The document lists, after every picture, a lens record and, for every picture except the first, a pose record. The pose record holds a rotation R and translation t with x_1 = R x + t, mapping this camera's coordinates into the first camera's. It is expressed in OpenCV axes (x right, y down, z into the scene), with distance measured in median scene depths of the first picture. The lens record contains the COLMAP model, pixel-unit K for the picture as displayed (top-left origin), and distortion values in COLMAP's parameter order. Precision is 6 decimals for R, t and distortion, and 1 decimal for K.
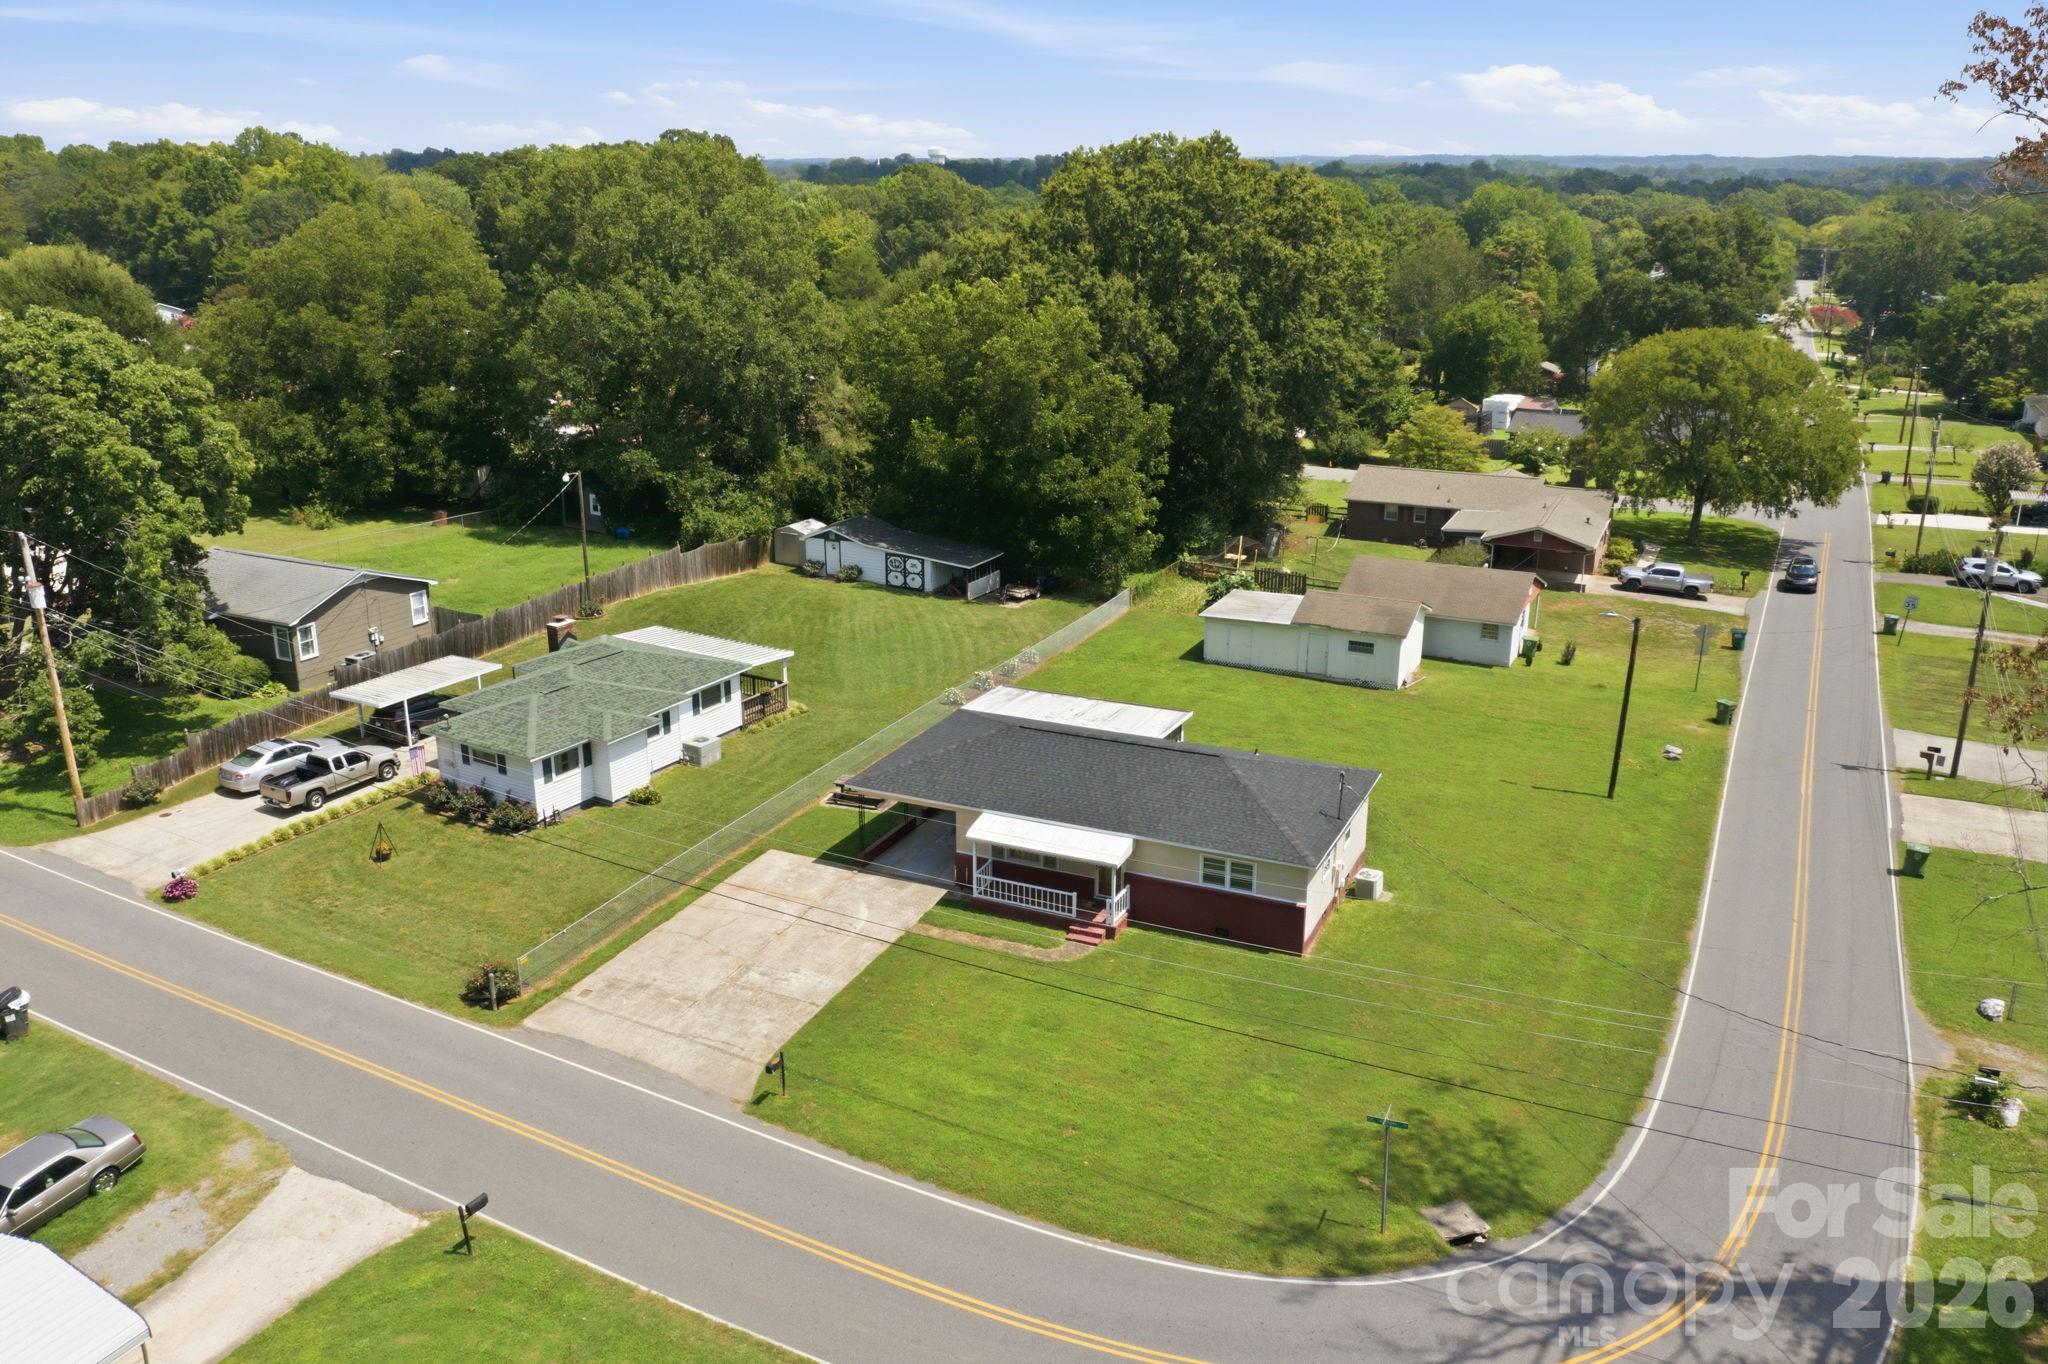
lens RADIAL K [[1626.0, 0, 1011.1], [0, 1626.0, 681.2], [0, 0, 1]] dist [-0.020763, 0.007067]
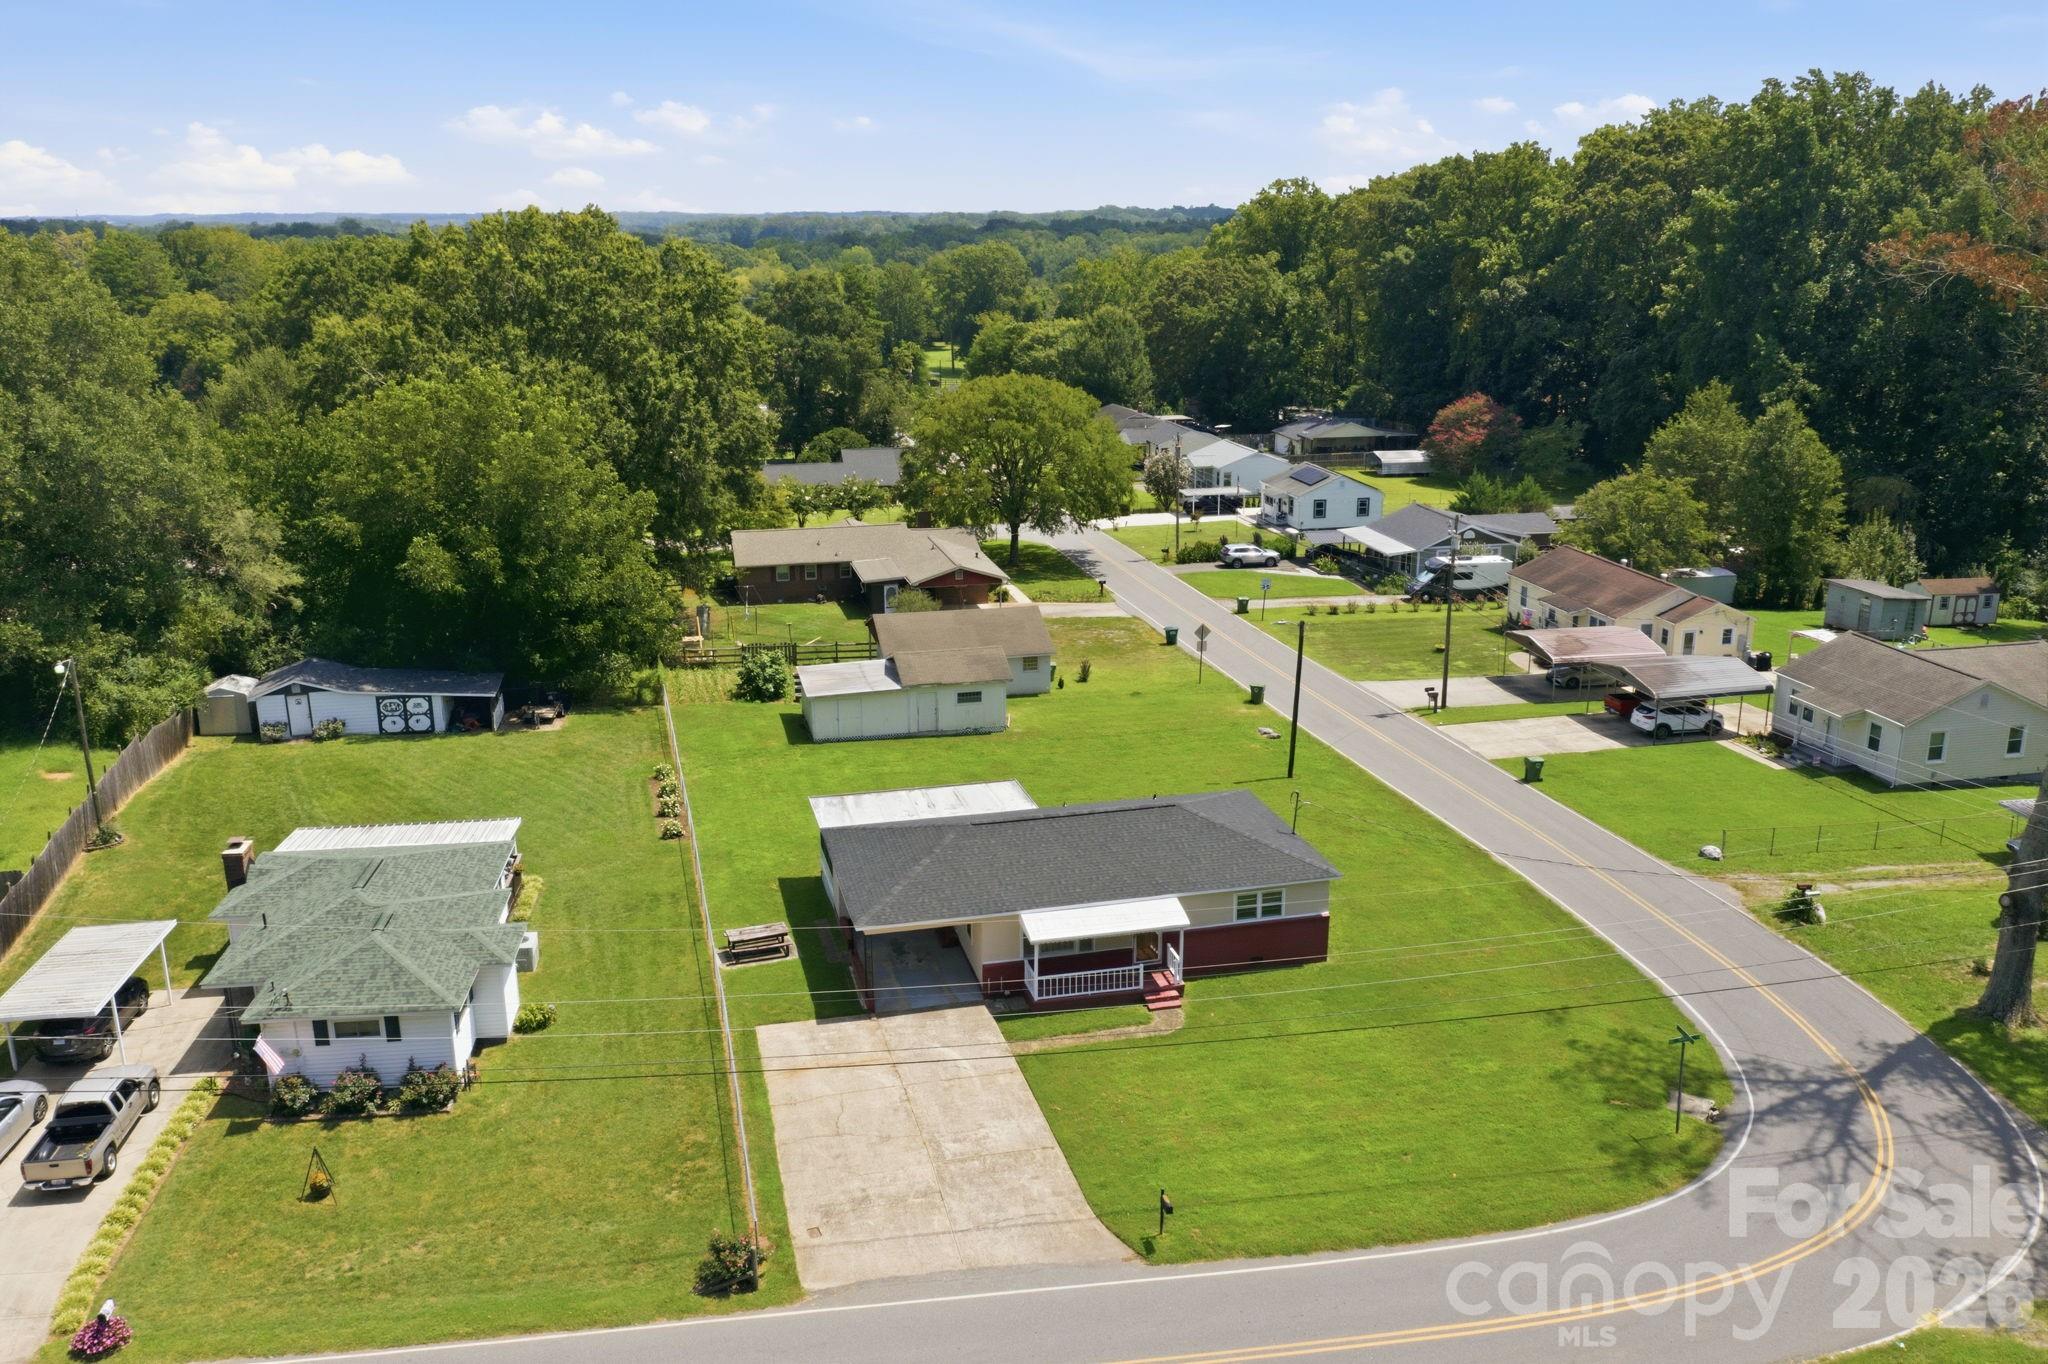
lens RADIAL K [[1626.0, 0, 1030.5], [0, 1626.0, 679.3], [0, 0, 1]] dist [-0.020763, 0.007067]
pose [[0.777019, -0.173771, 0.605016, -0.365950], [0.193722, 0.980507, 0.032822, -0.055852], [-0.598927, 0.091702, 0.795536, 0.132395]]
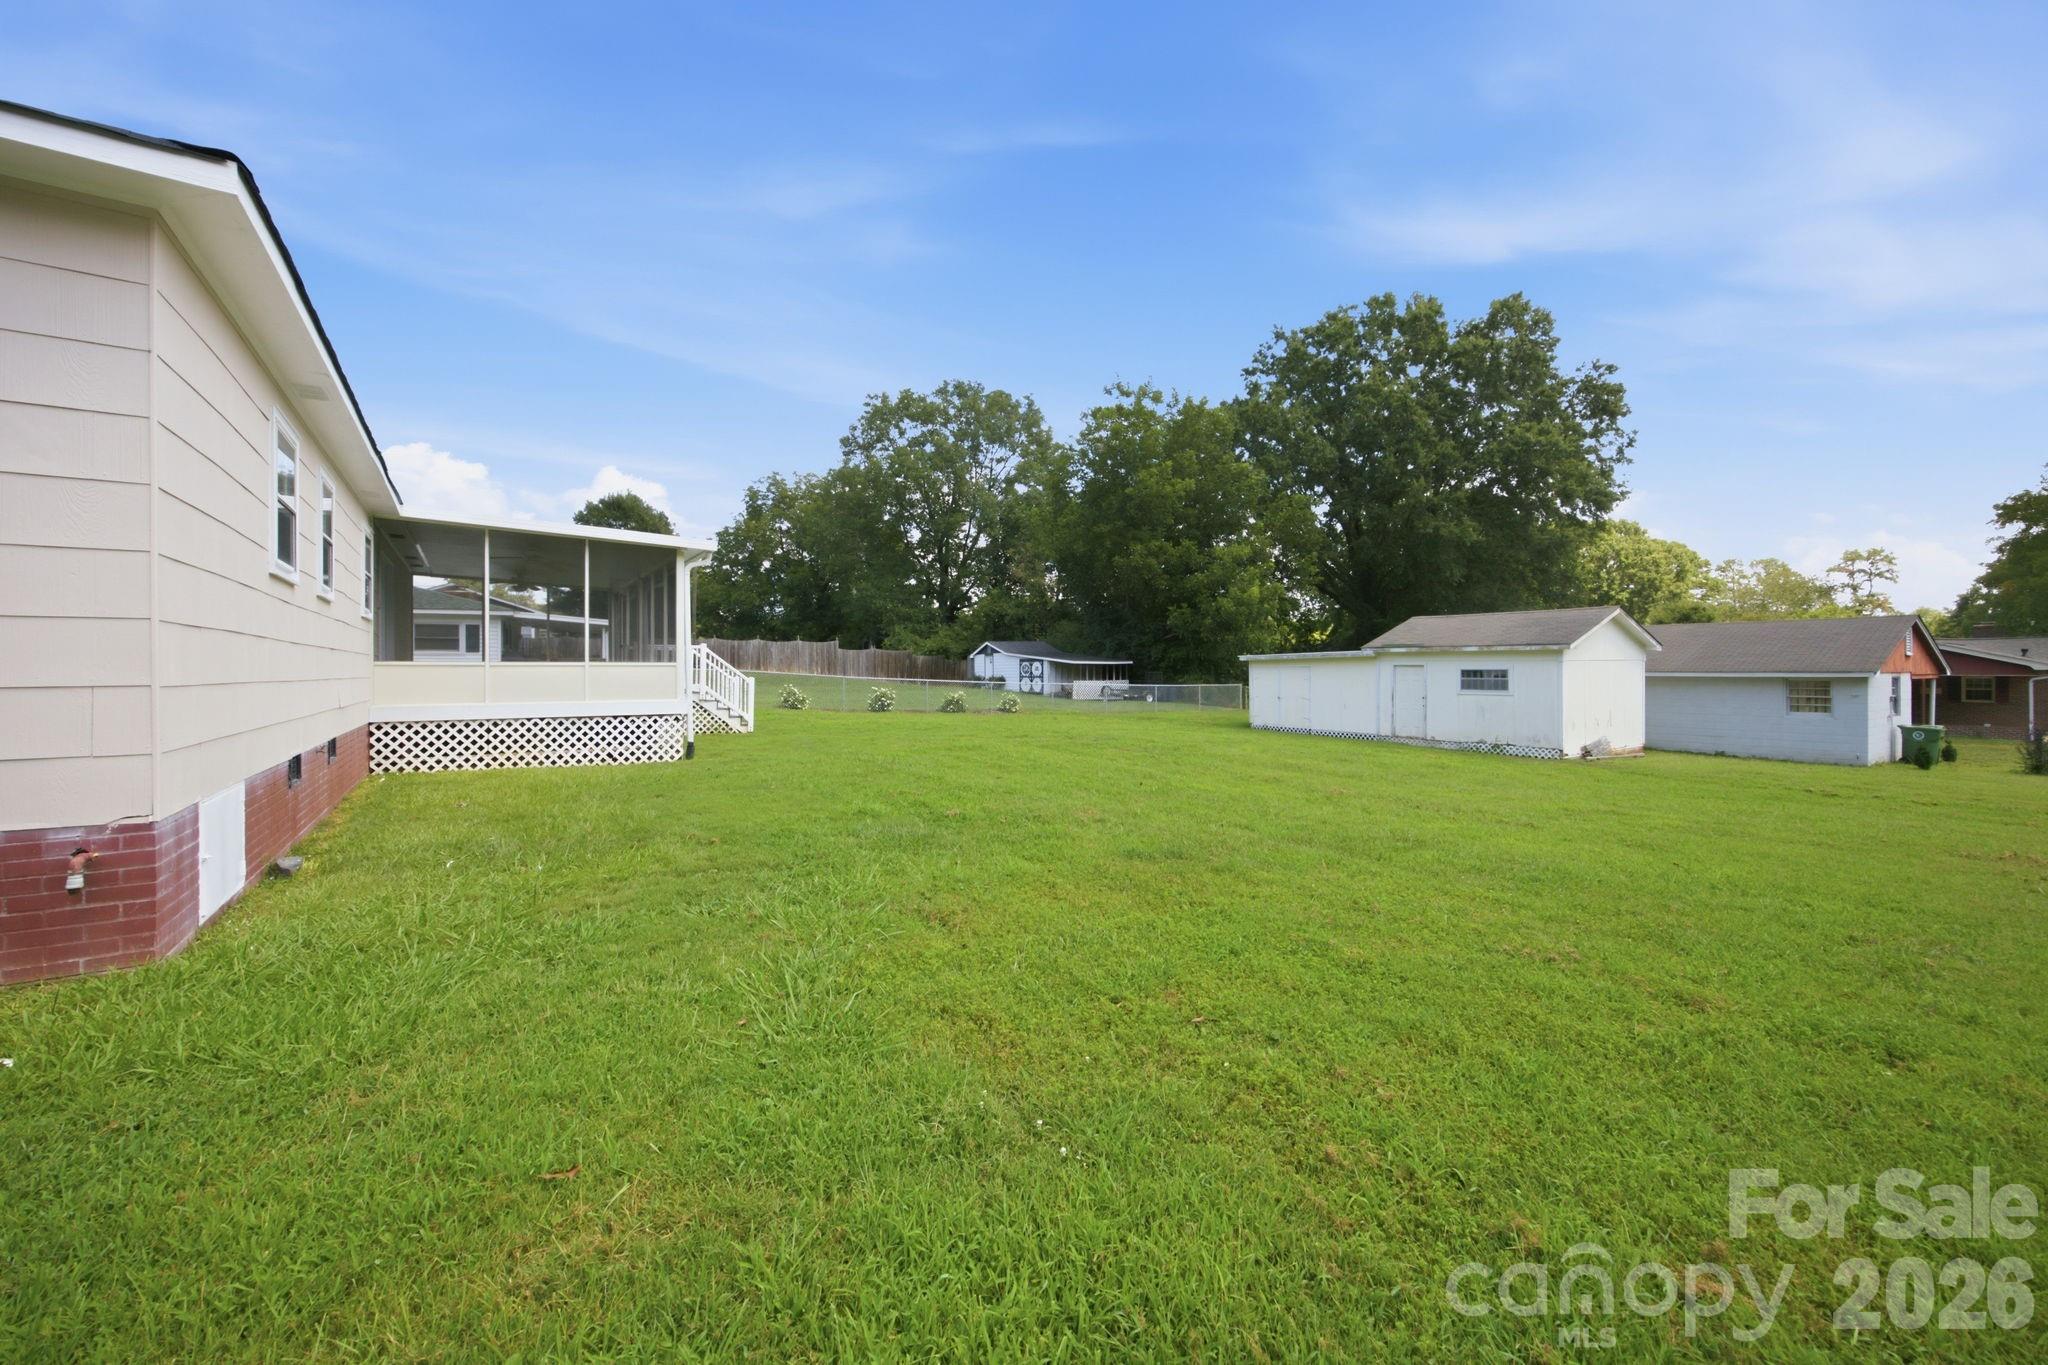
lens RADIAL K [[828.1, 0, 1019.3], [0, 828.1, 646.1], [0, 0, 1]] dist [-0.019838, 0.005810]
pose [[0.858955, -0.012403, -0.511900, 0.210974], [-0.156186, 0.945720, -0.284991, 0.067889], [0.487649, 0.324746, 0.810394, 0.656853]]
